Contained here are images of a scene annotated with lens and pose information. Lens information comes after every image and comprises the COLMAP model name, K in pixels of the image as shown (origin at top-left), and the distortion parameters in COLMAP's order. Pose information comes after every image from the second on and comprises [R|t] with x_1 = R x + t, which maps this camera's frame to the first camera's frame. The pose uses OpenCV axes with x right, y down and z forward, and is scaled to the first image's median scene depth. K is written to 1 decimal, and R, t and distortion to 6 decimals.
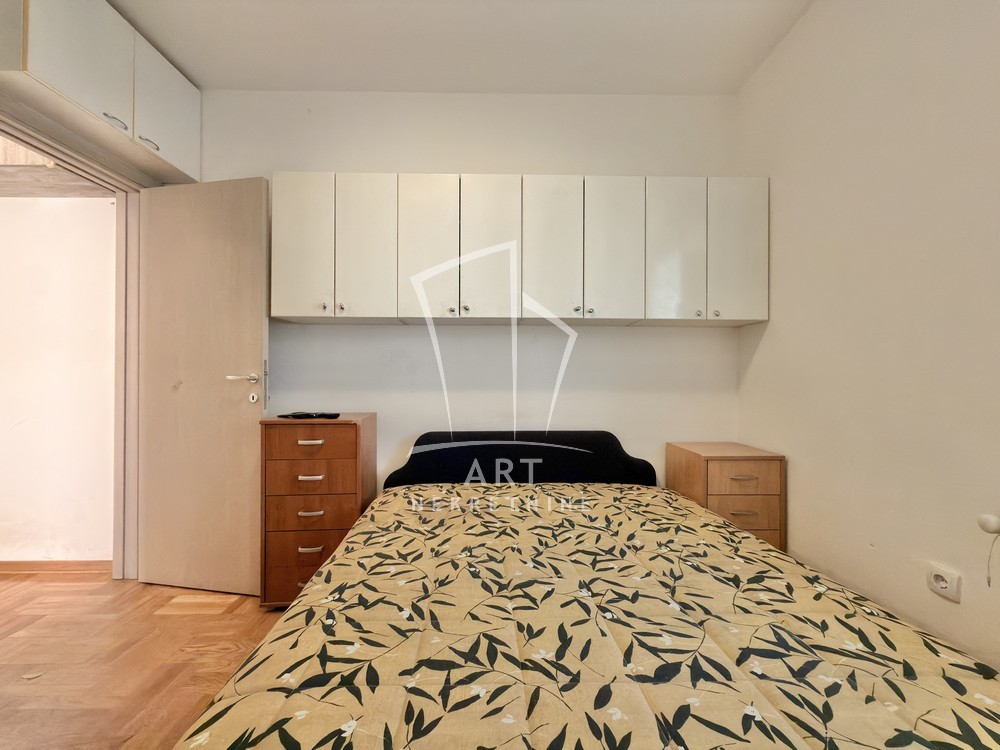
lens RADIAL K [[396.9, 0, 499.5], [0, 396.9, 373.5], [0, 0, 1]] dist [-0.002398, 0.000166]
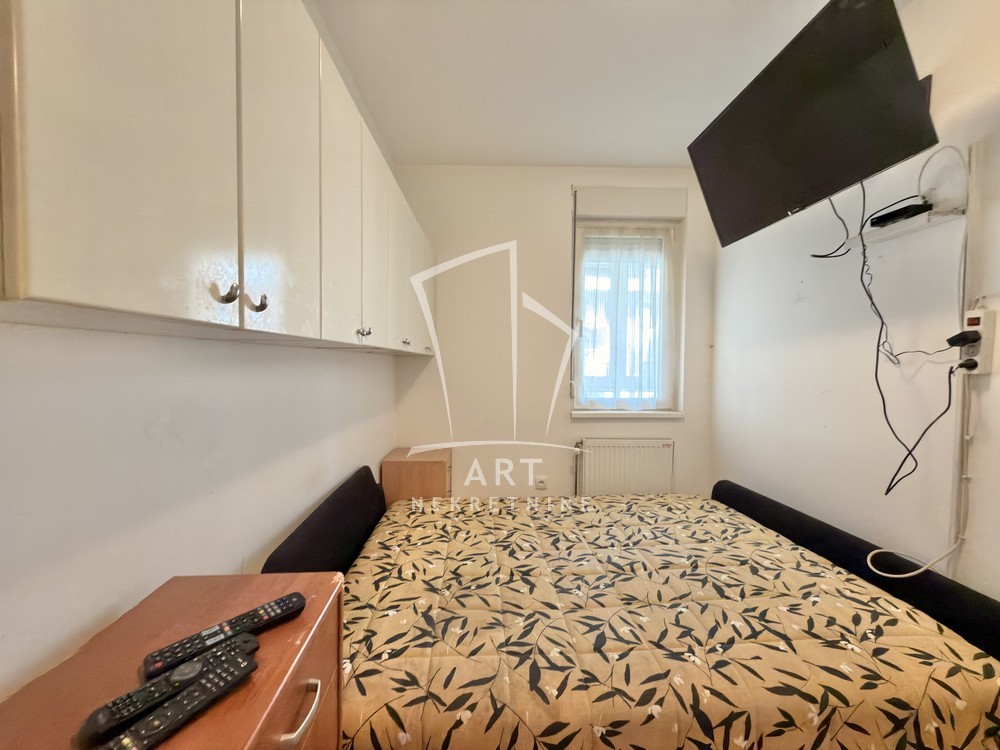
lens RADIAL K [[396.9, 0, 498.8], [0, 396.9, 374.2], [0, 0, 1]] dist [-0.002398, 0.000166]
pose [[0.005159, -0.033939, 0.999411, -1.451823], [-0.008063, 0.999390, 0.033980, -0.234930], [-0.999954, -0.008233, 0.004882, 1.496415]]
